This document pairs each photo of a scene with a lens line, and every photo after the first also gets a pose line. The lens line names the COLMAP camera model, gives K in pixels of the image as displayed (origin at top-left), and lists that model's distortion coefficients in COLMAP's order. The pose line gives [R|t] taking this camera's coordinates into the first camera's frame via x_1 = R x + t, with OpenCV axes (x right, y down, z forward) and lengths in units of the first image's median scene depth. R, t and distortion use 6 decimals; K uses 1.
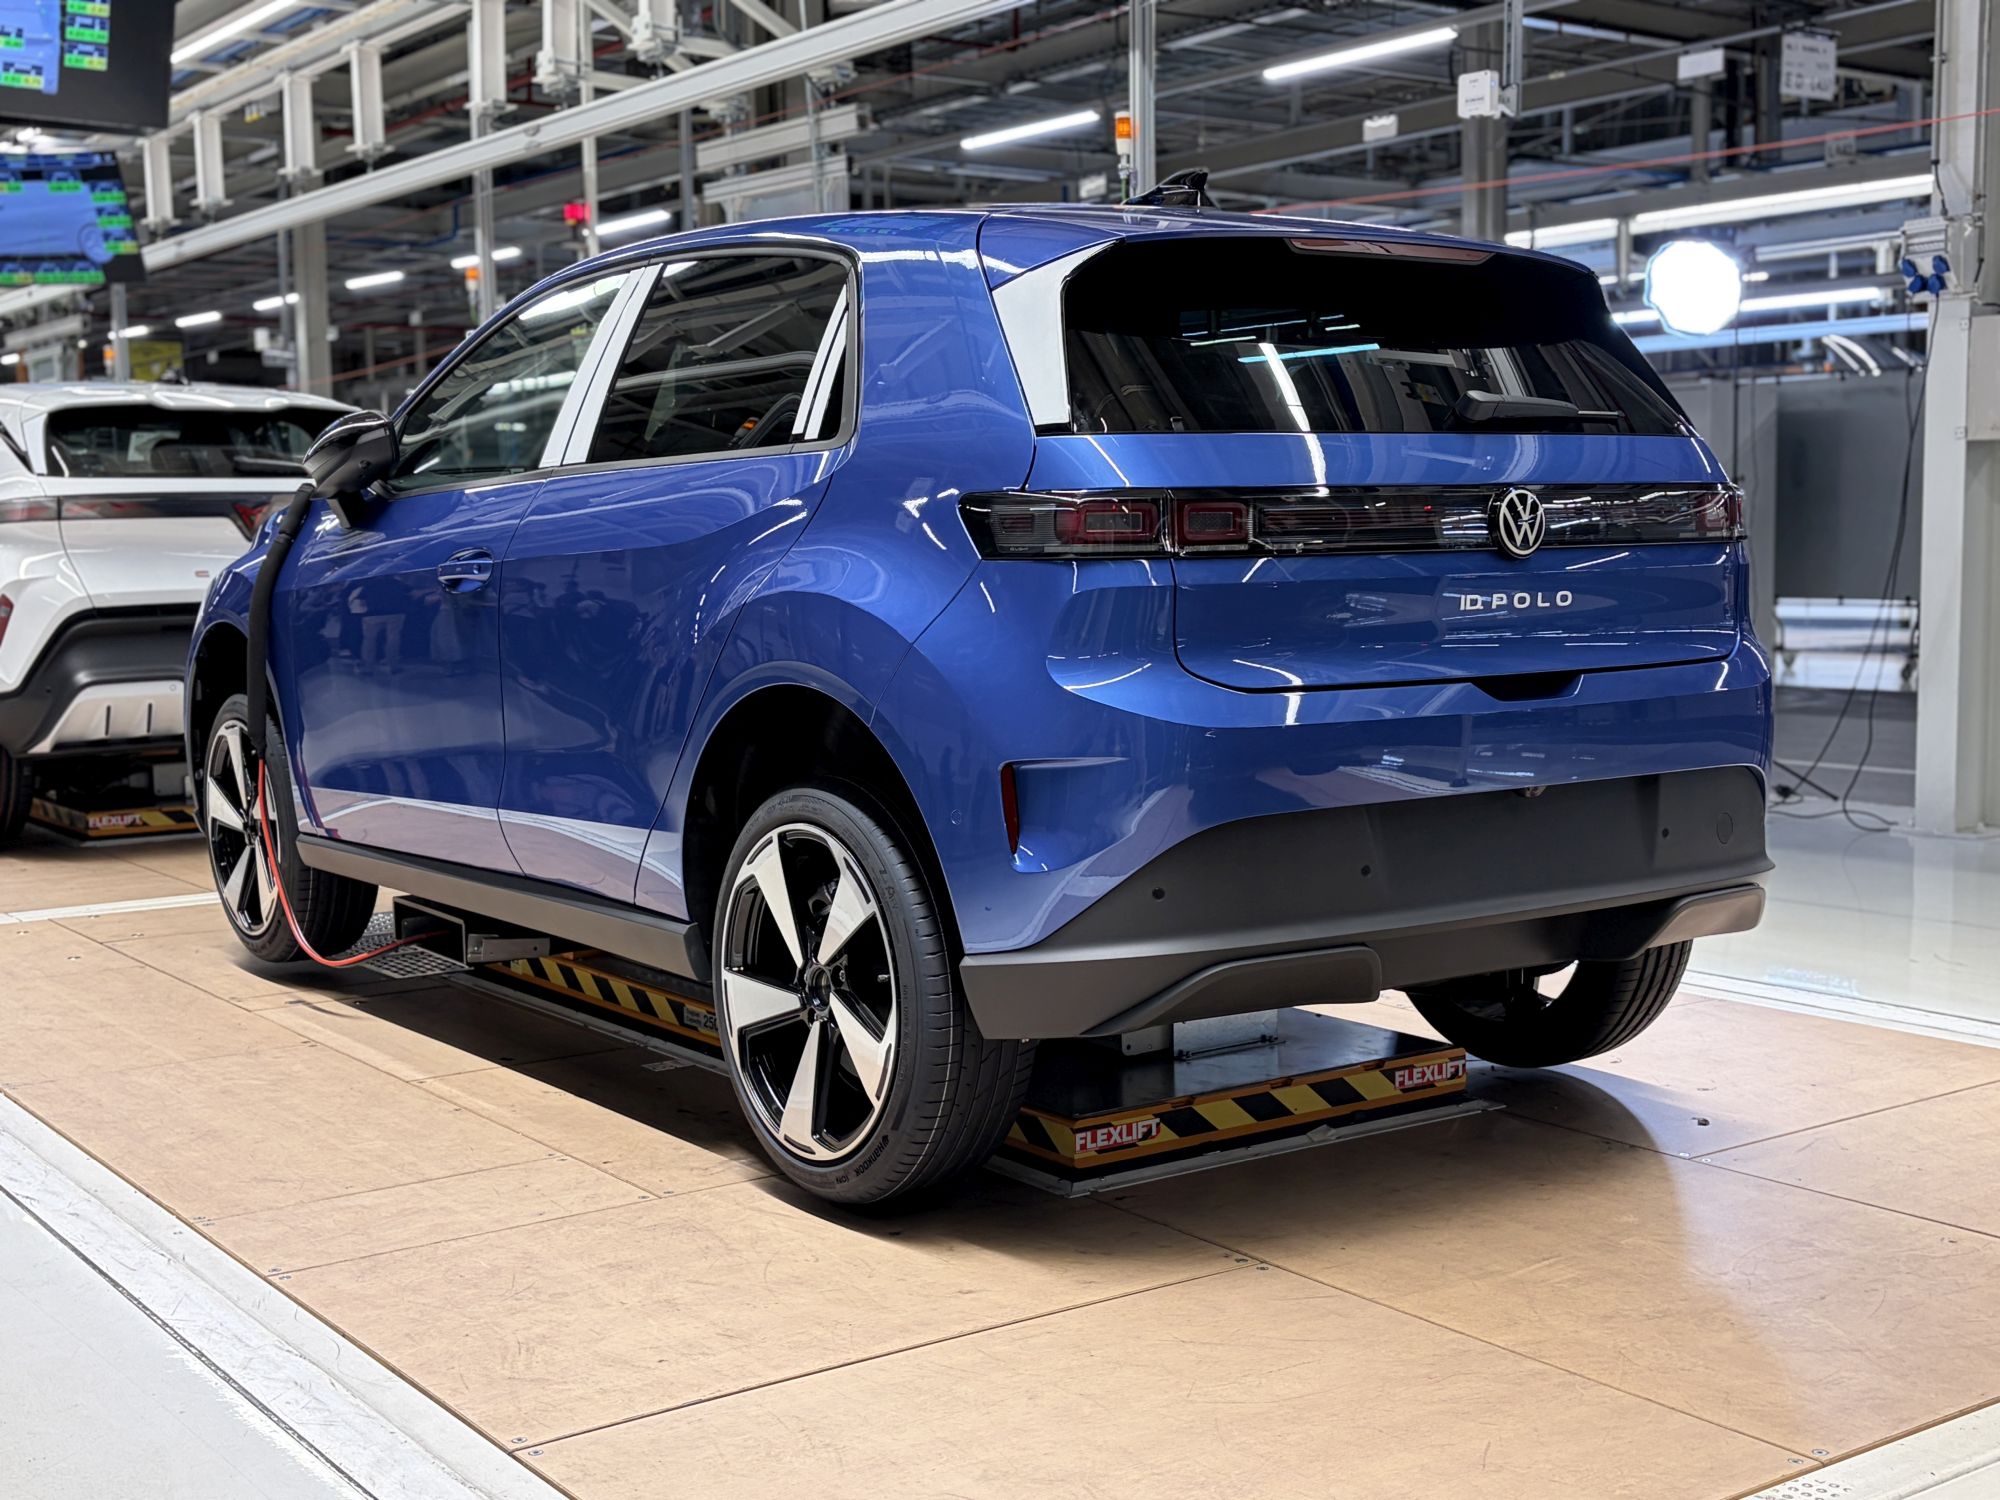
lens RADIAL K [[2407.6, 0, 996.4], [0, 2407.6, 740.6], [0, 0, 1]] dist [0.068403, 0.000000]
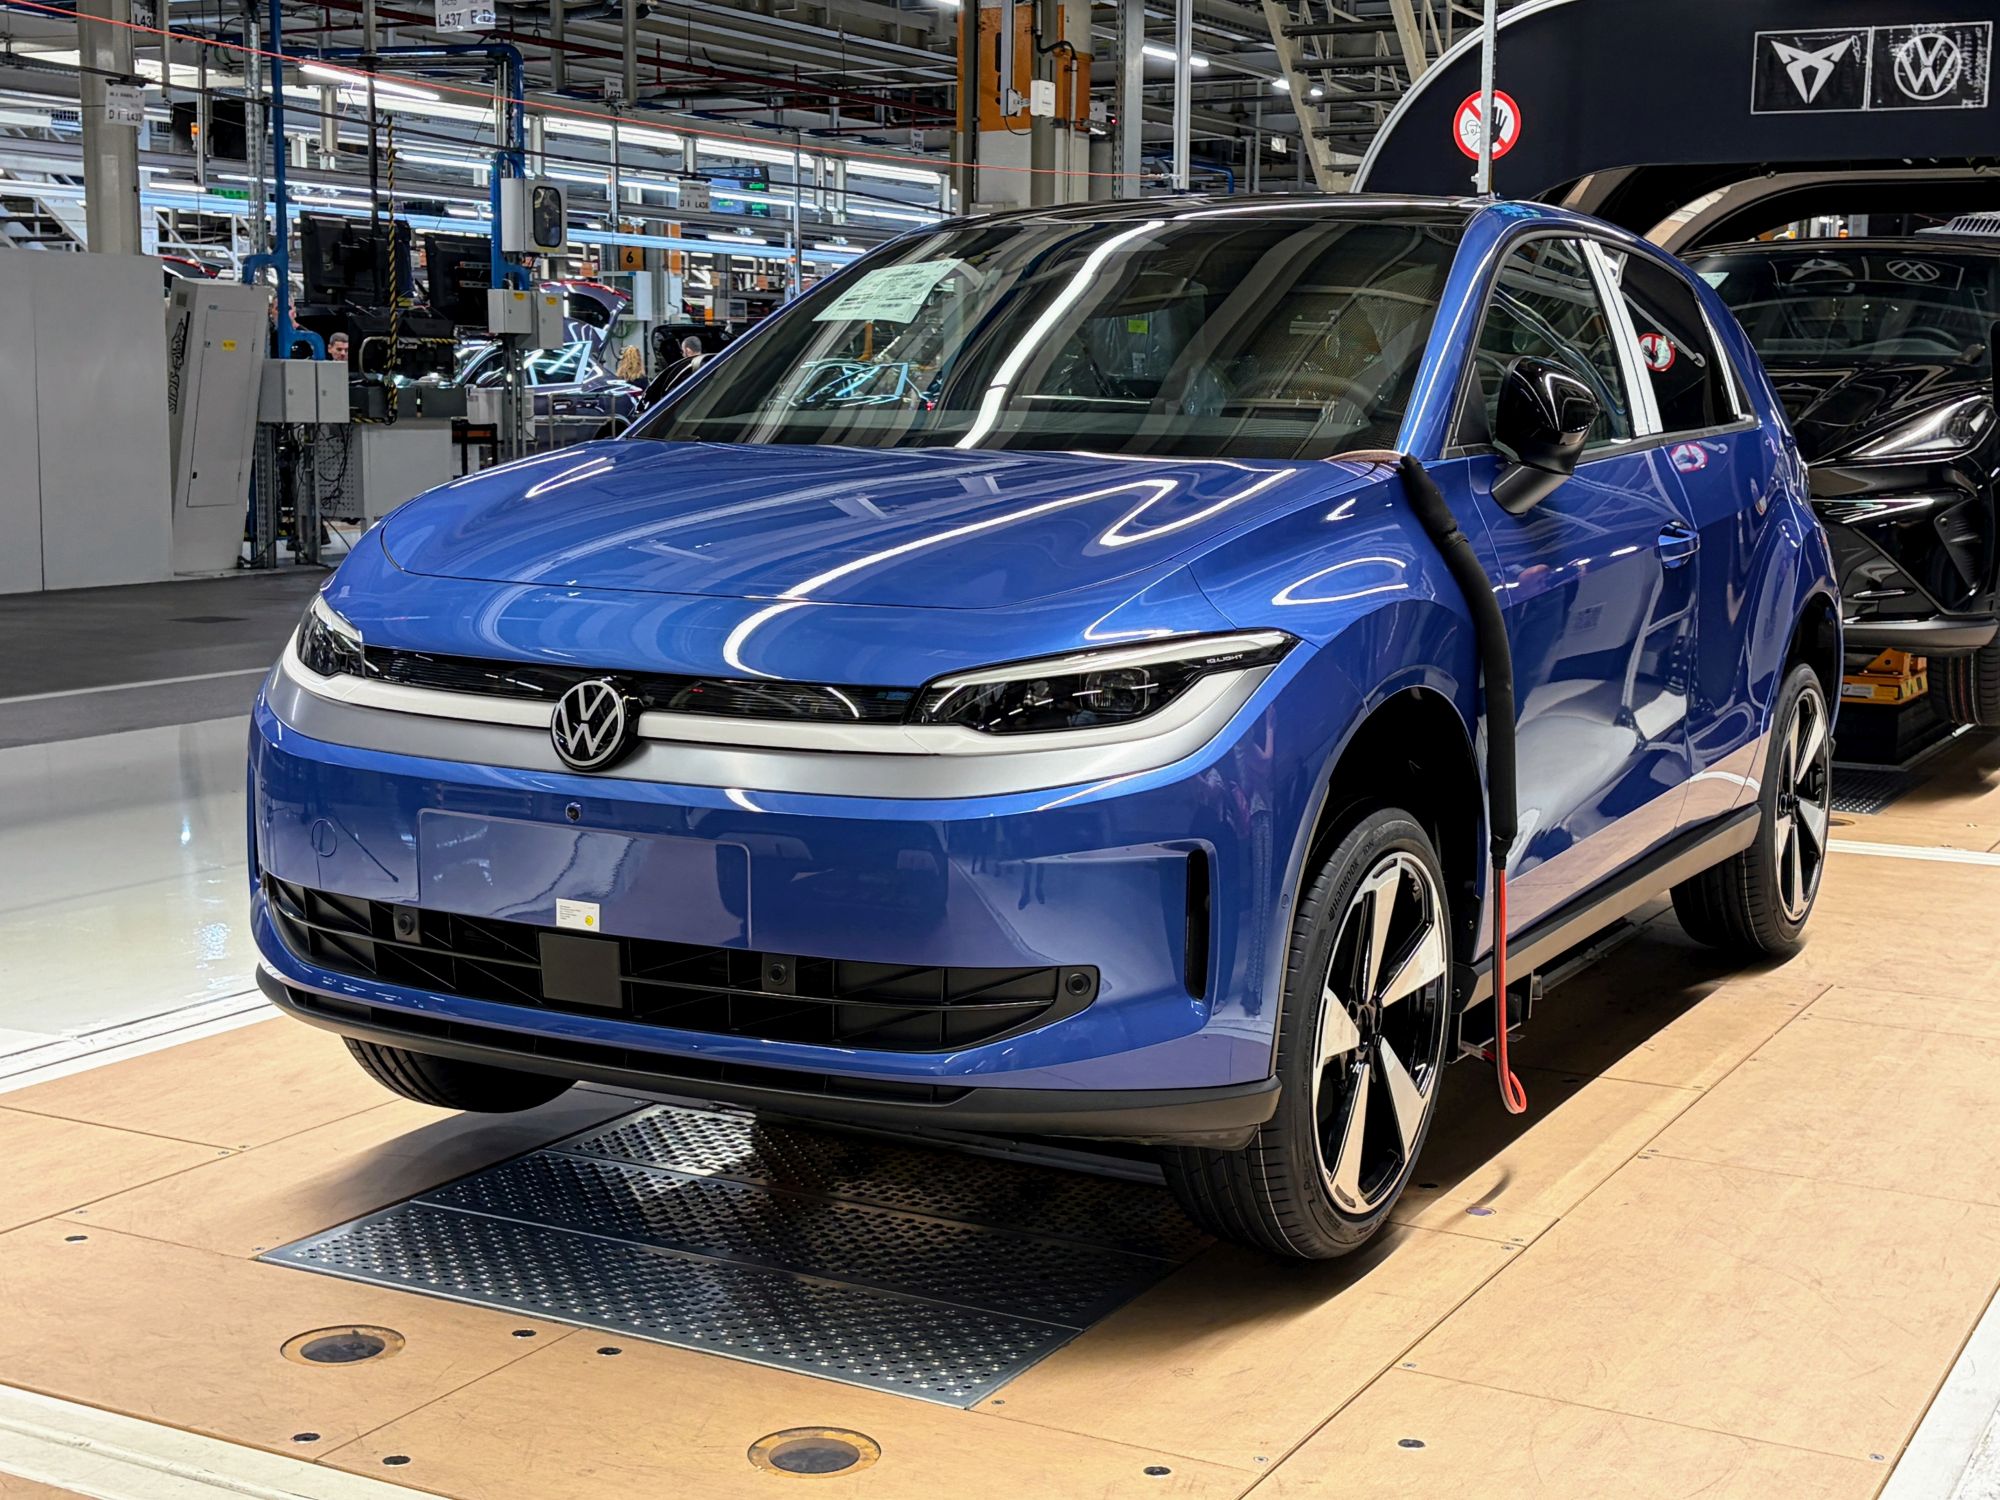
lens RADIAL K [[2759.1, 0, 986.8], [0, 2759.1, 751.4], [0, 0, 1]] dist [0.035828, 0.000000]
pose [[-0.427708, -0.115468, 0.896512, -1.300438], [0.072795, 0.984186, 0.161489, -0.222575], [-0.900981, 0.134332, -0.412539, 2.034885]]
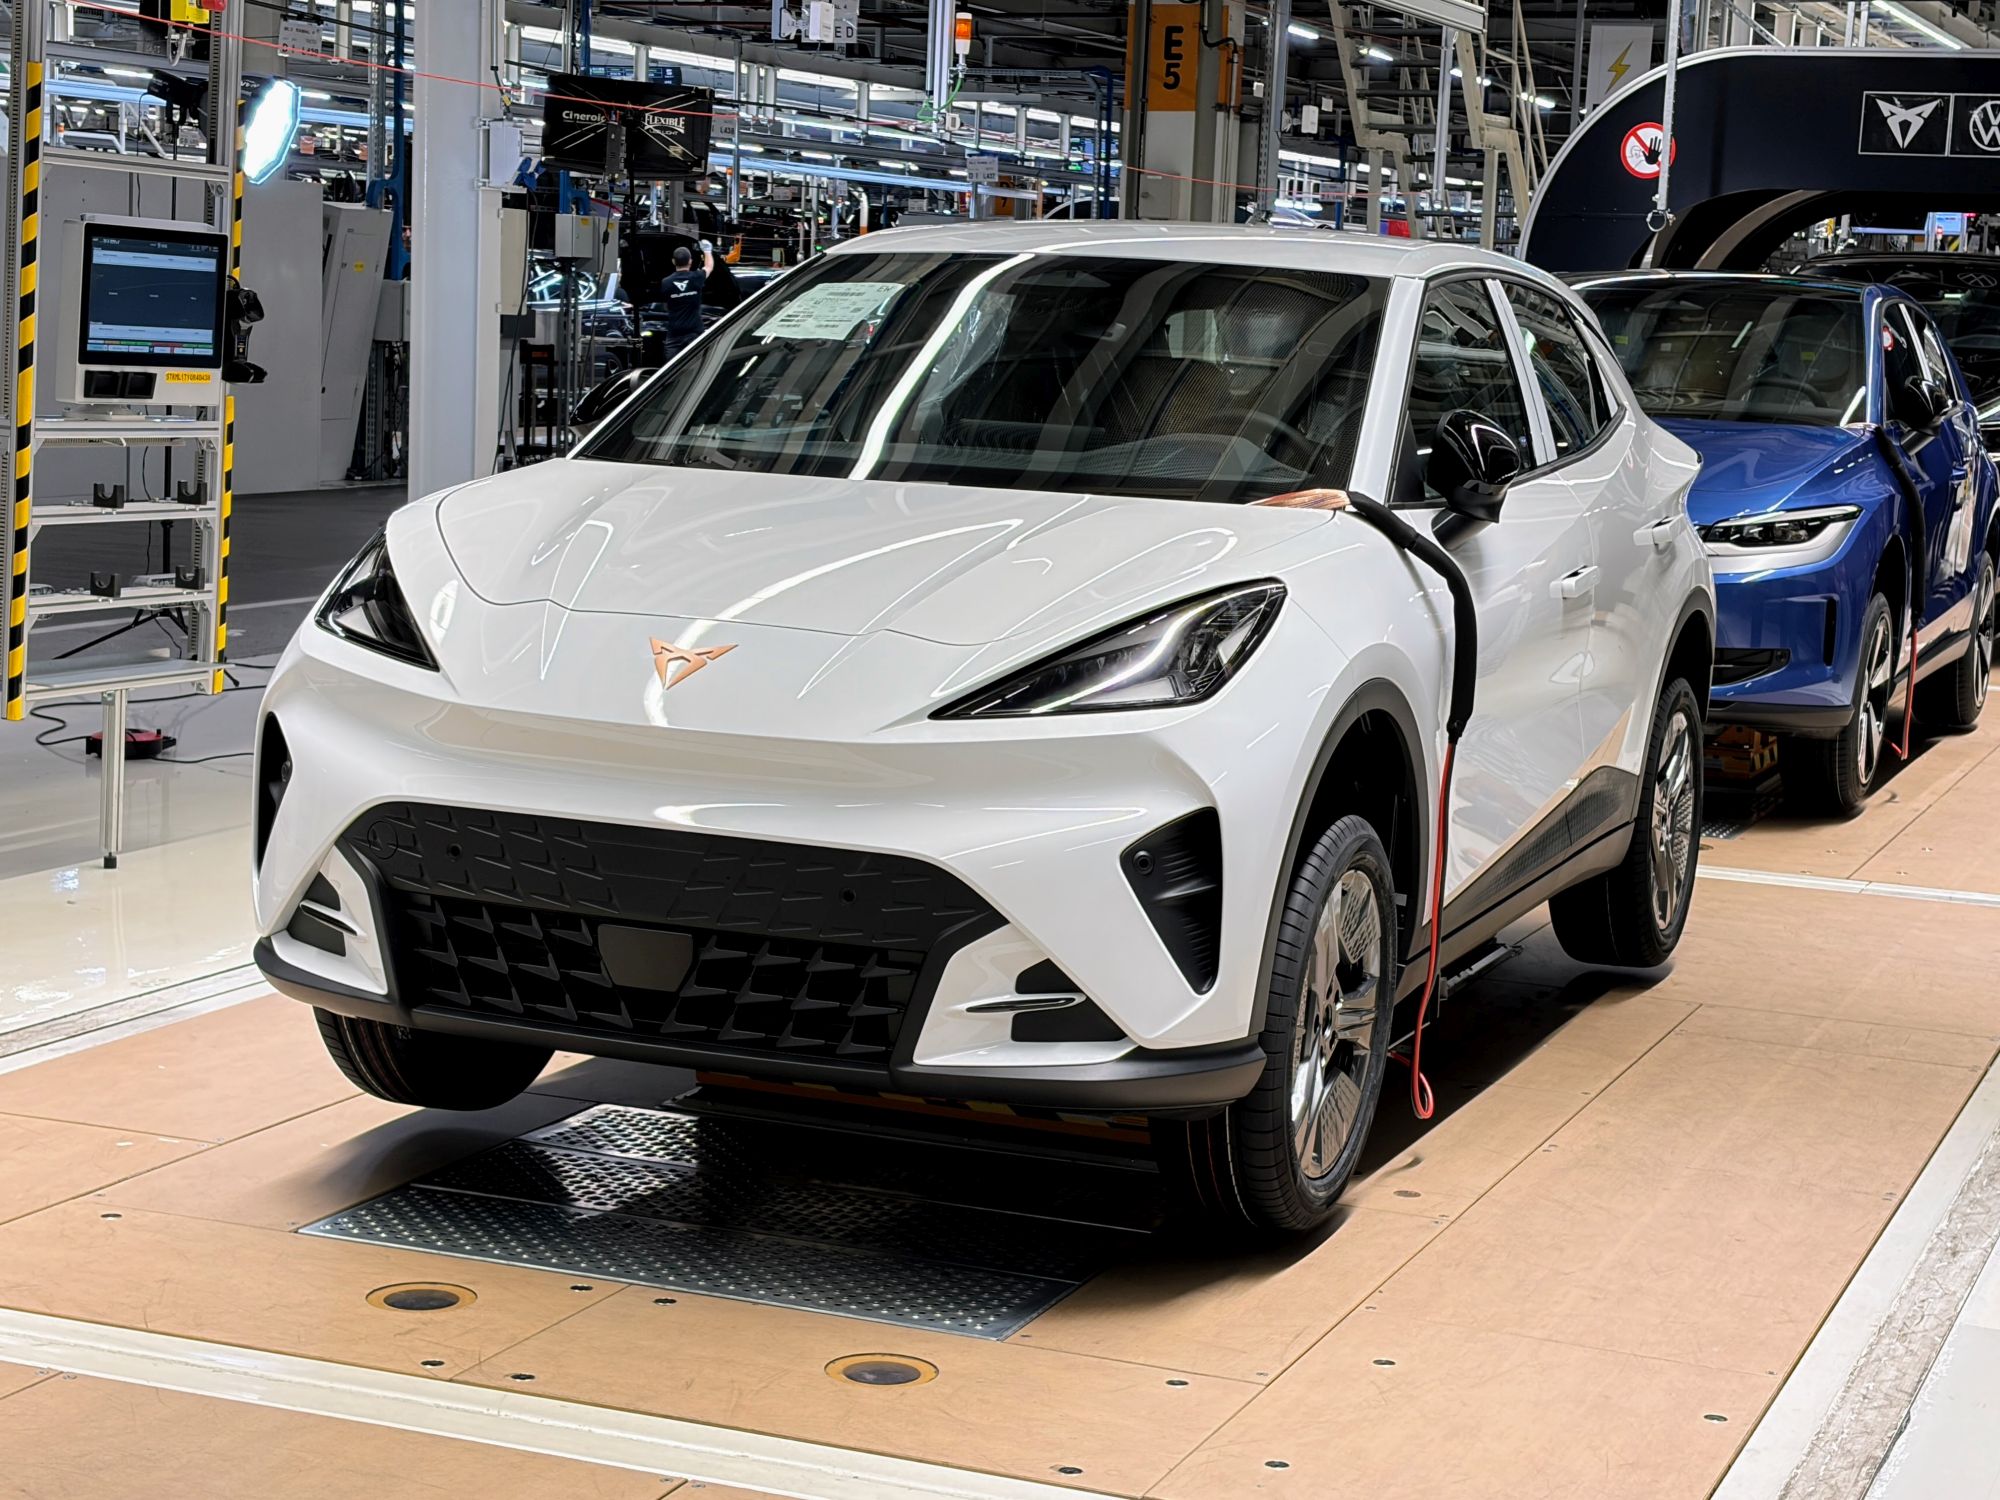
lens RADIAL K [[3564.8, 0, 1021.3], [0, 3564.8, 757.7], [0, 0, 1]] dist [0.112403, 0.000000]
pose [[-0.535644, -0.123311, 0.835392, -2.459299], [0.037234, 0.984870, 0.169250, -0.400654], [-0.843623, 0.121763, -0.522948, 3.537165]]
